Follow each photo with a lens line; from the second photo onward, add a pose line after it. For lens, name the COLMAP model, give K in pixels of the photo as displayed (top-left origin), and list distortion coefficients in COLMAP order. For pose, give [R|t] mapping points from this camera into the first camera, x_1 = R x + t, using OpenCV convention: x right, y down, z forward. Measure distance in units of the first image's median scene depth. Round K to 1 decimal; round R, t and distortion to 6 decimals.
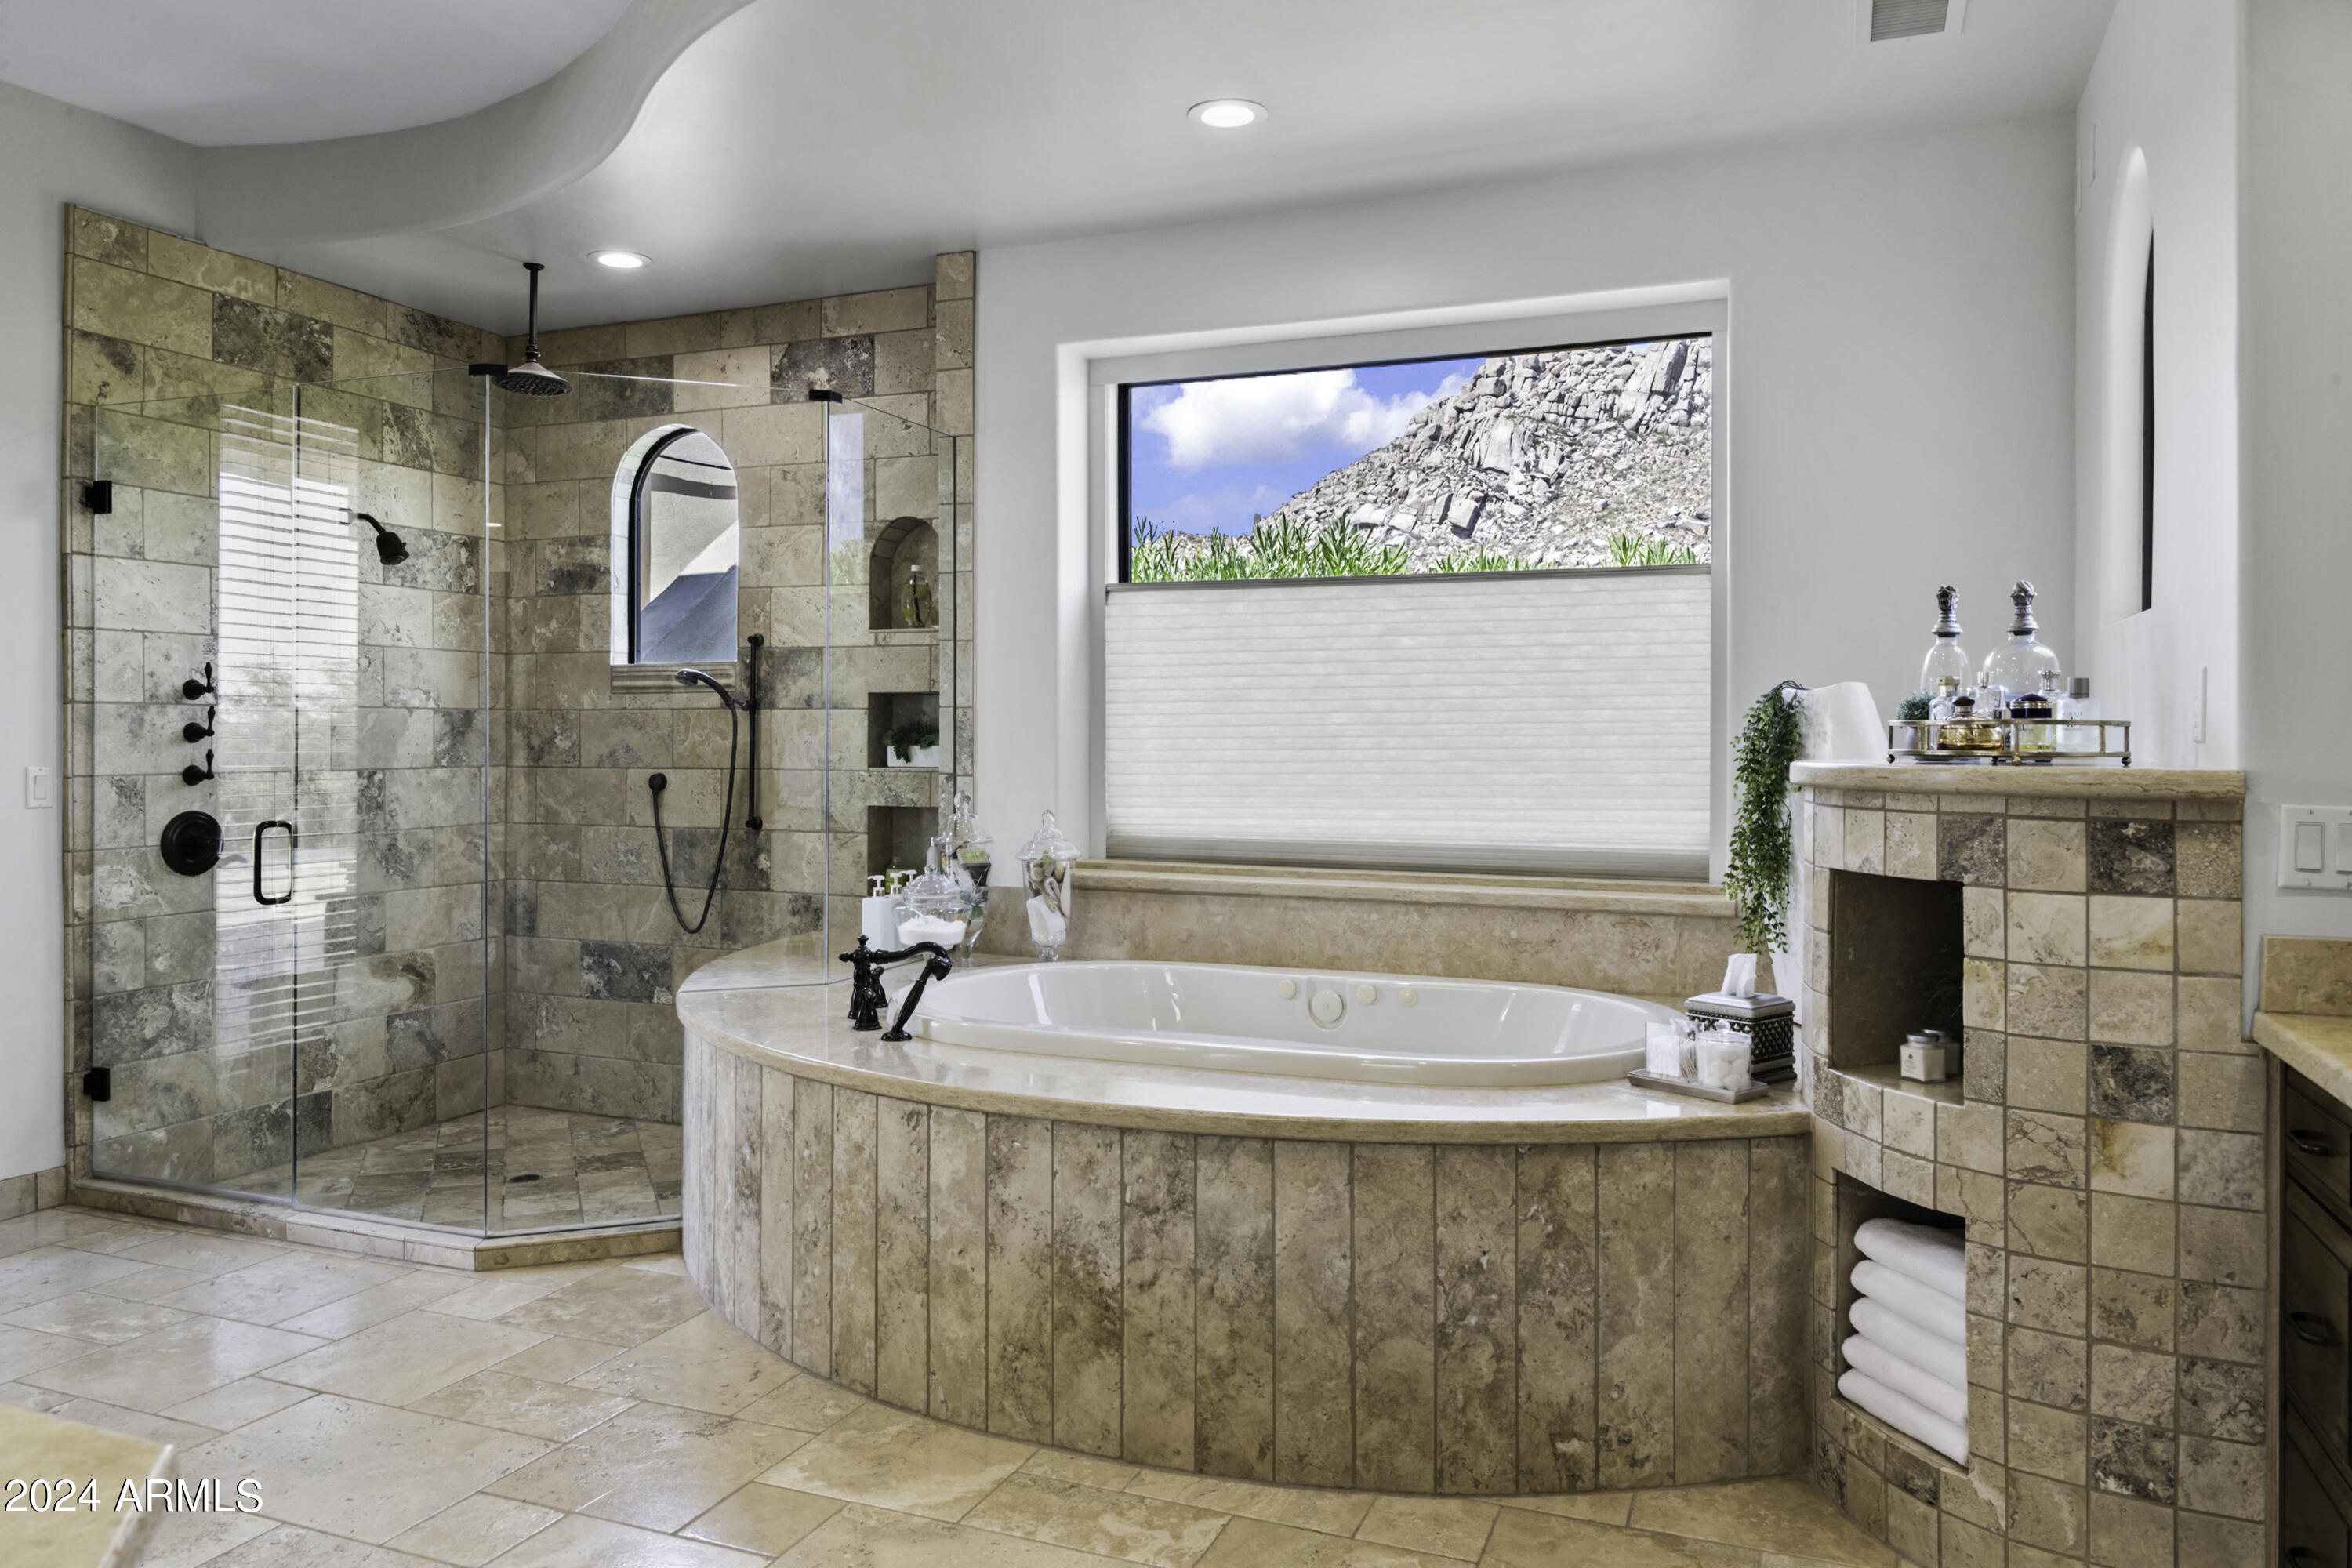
lens RADIAL K [[1599.3, 0, 1176.0], [0, 1599.3, 784.0], [0, 0, 1]] dist [0.000787, 0.000287]
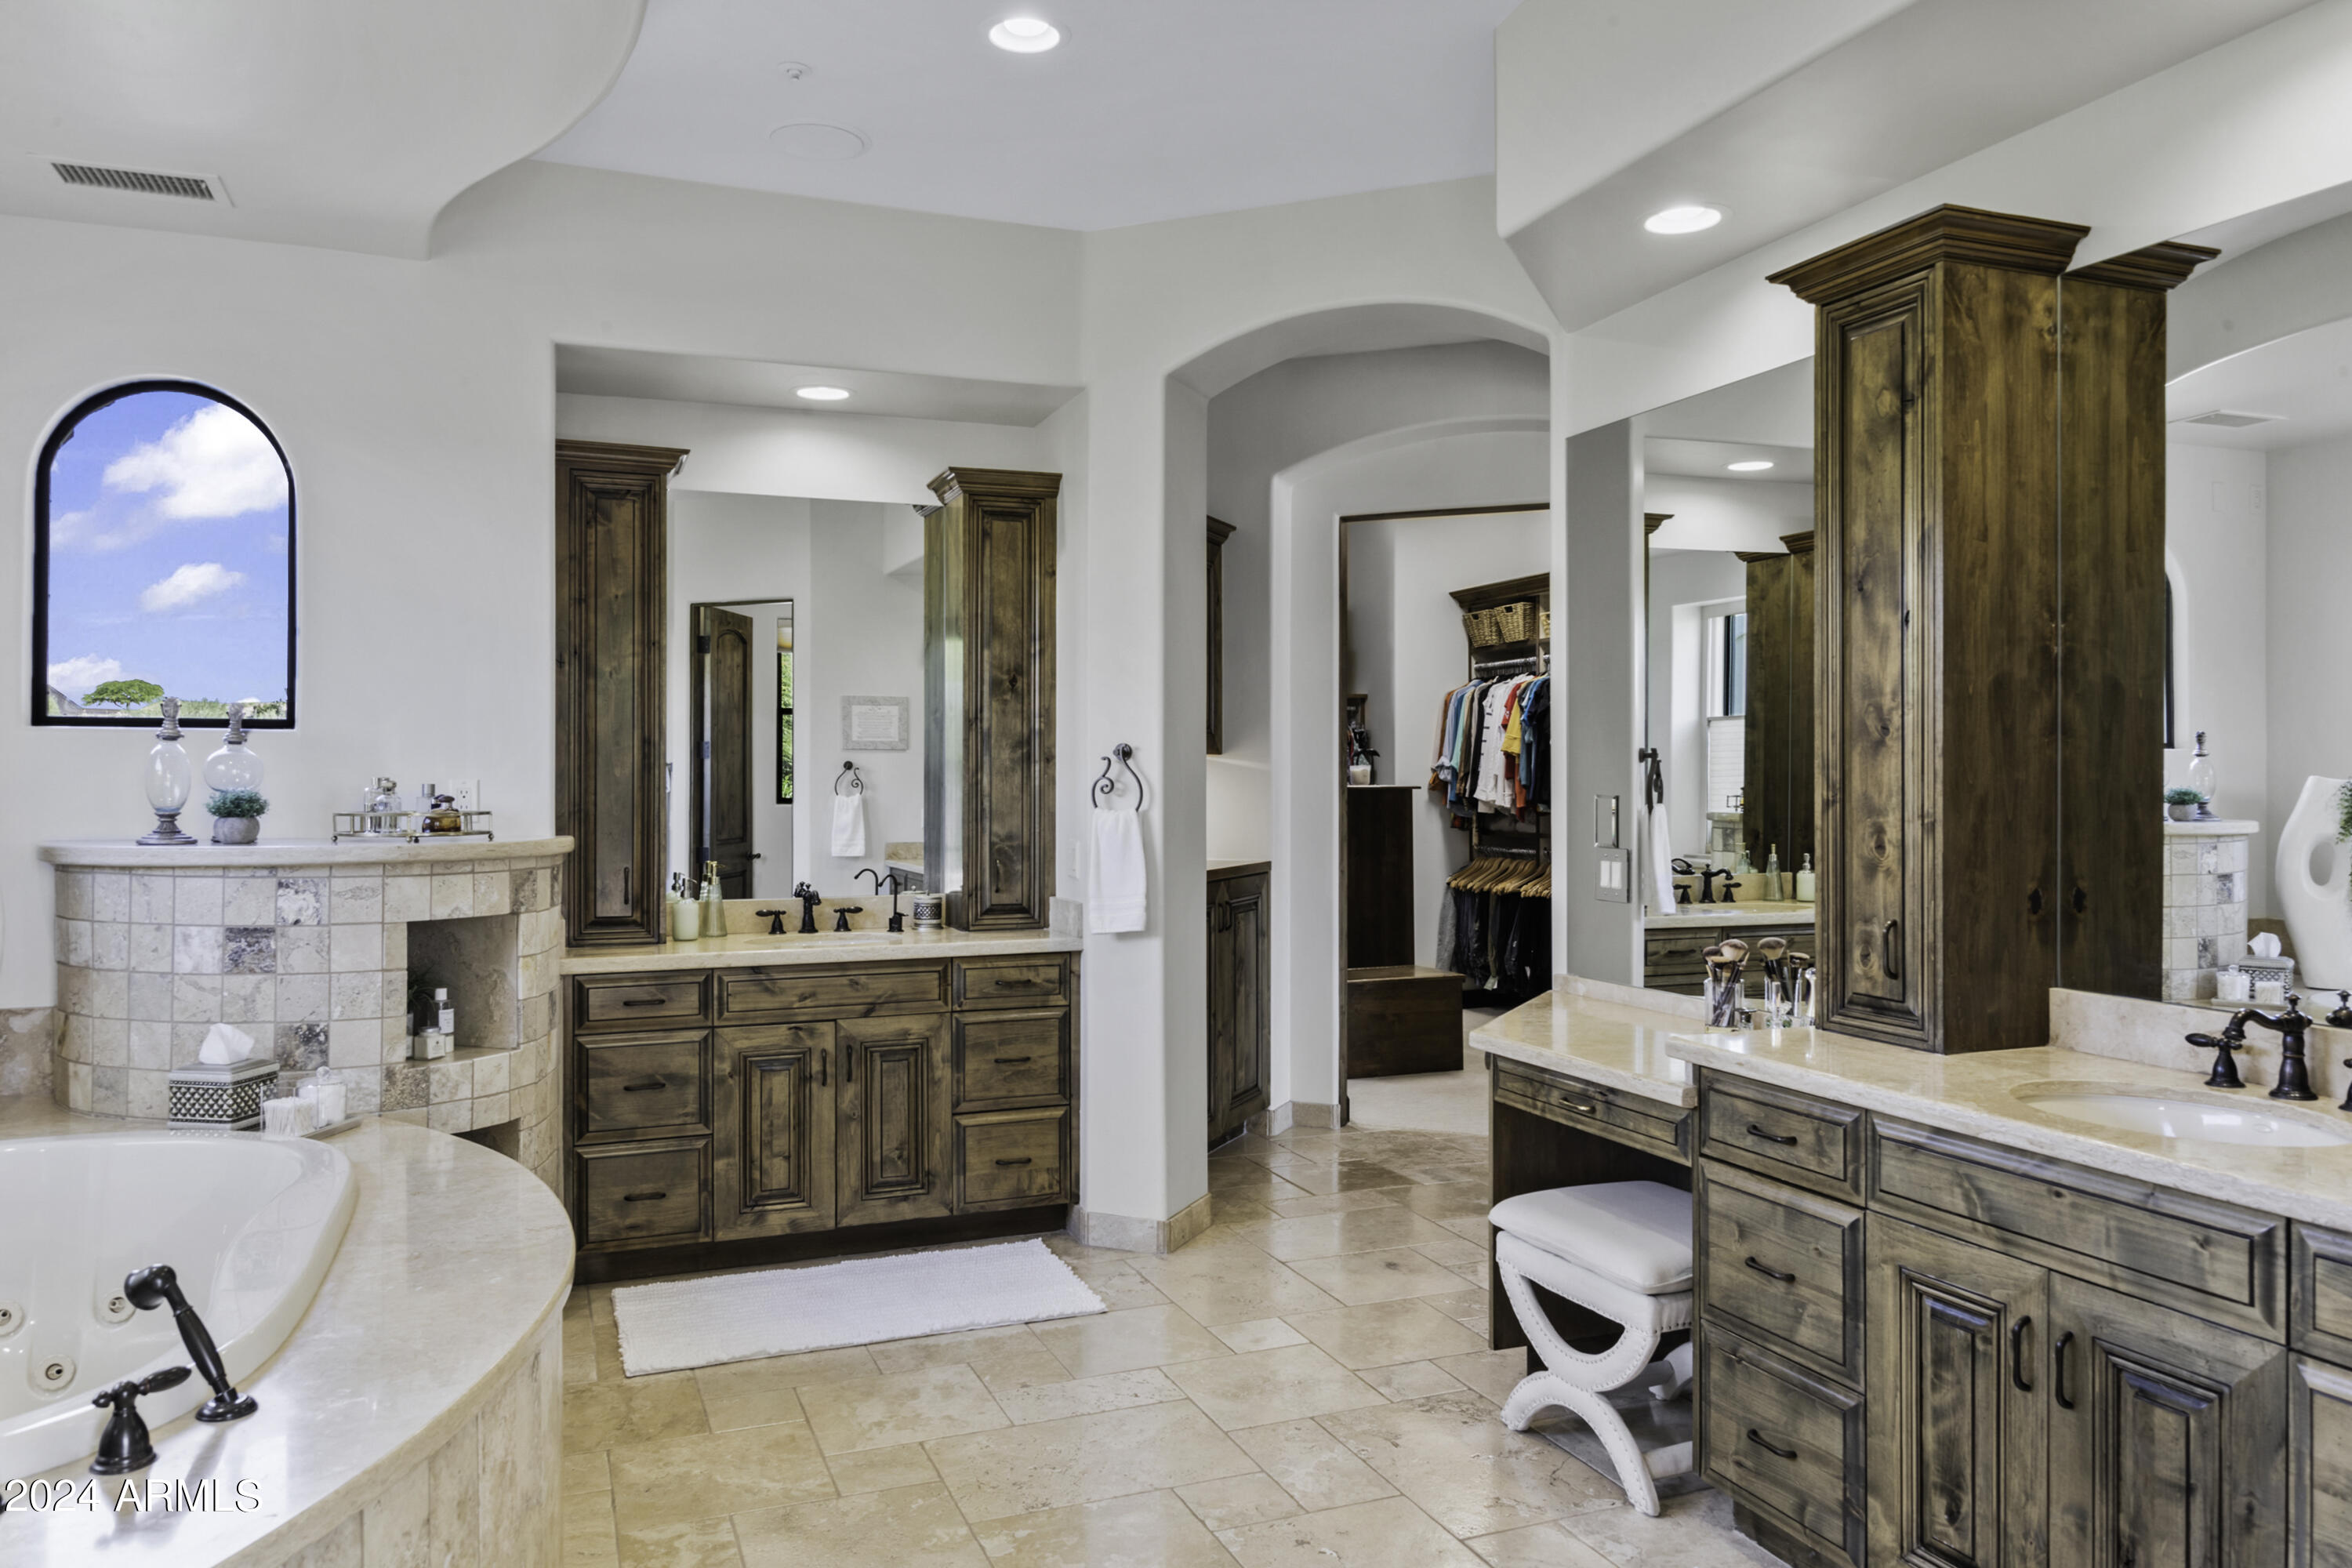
lens RADIAL K [[1599.3, 0, 1176.0], [0, 1599.3, 784.0], [0, 0, 1]] dist [0.000787, 0.000287]
pose [[-0.687047, 0.021992, 0.726280, -1.138761], [0.045498, 0.998883, 0.012794, -0.058314], [-0.725187, 0.041834, -0.687280, 1.599899]]
